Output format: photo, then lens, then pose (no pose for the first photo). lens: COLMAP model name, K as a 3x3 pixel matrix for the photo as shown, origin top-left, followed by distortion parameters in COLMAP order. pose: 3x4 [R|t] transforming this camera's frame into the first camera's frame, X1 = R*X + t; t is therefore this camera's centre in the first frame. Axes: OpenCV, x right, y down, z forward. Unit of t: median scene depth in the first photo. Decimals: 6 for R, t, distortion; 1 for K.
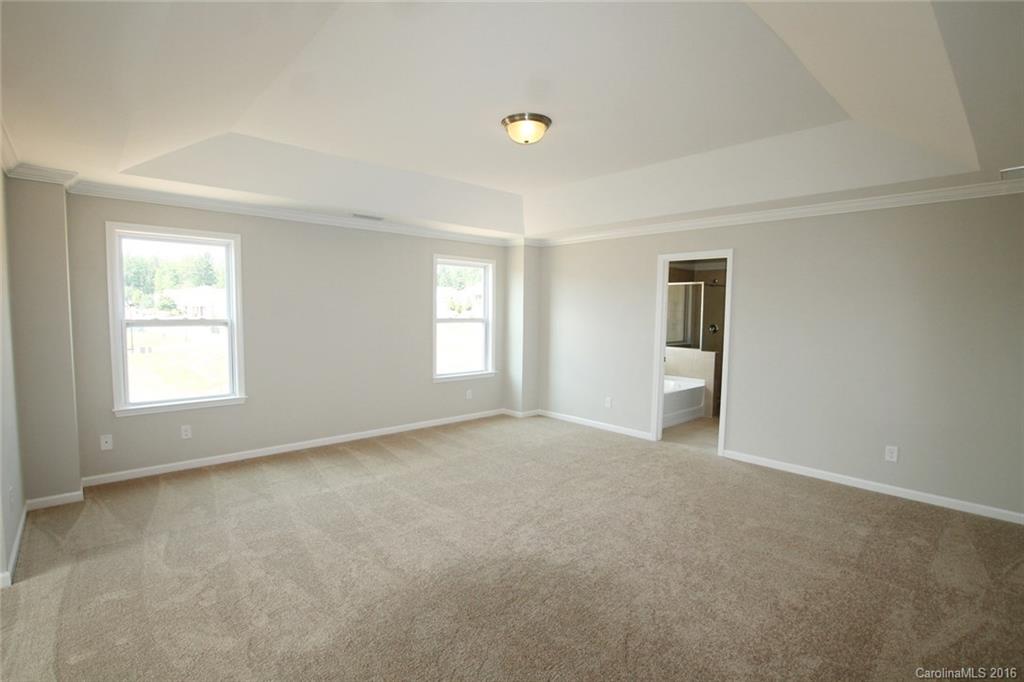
lens RADIAL K [[487.0, 0, 504.3], [0, 487.0, 345.7], [0, 0, 1]] dist [-0.027725, 0.000920]
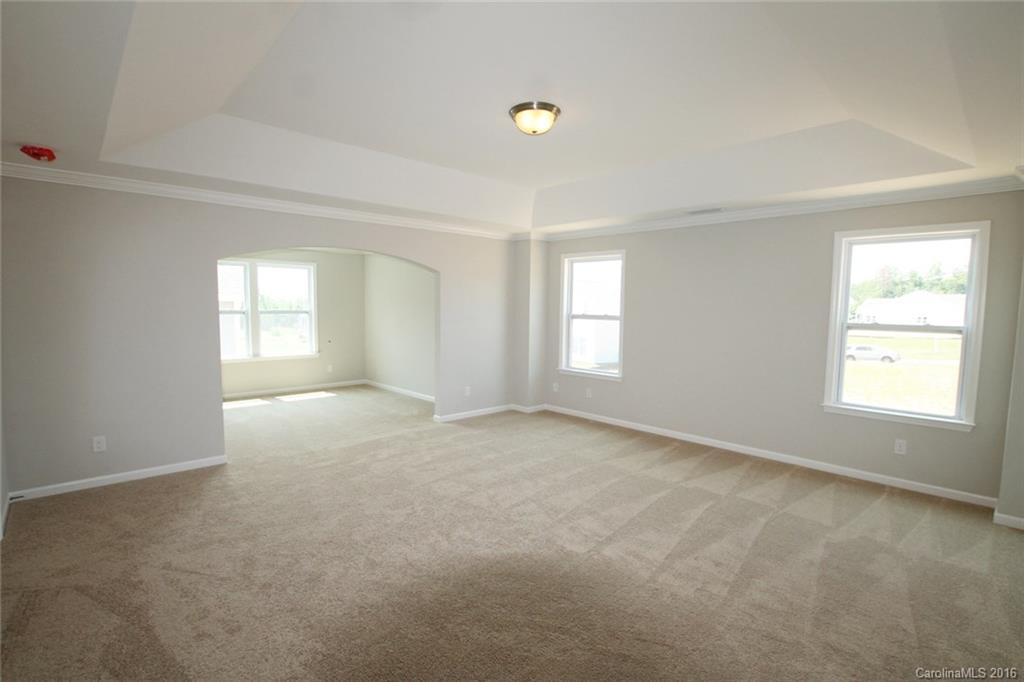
lens RADIAL K [[487.0, 0, 504.3], [0, 487.0, 345.7], [0, 0, 1]] dist [-0.027725, 0.000920]
pose [[0.017005, 0.072329, -0.997236, 0.627874], [-0.085957, 0.993793, 0.070613, -0.034647], [0.996154, 0.084519, 0.023117, 0.571253]]
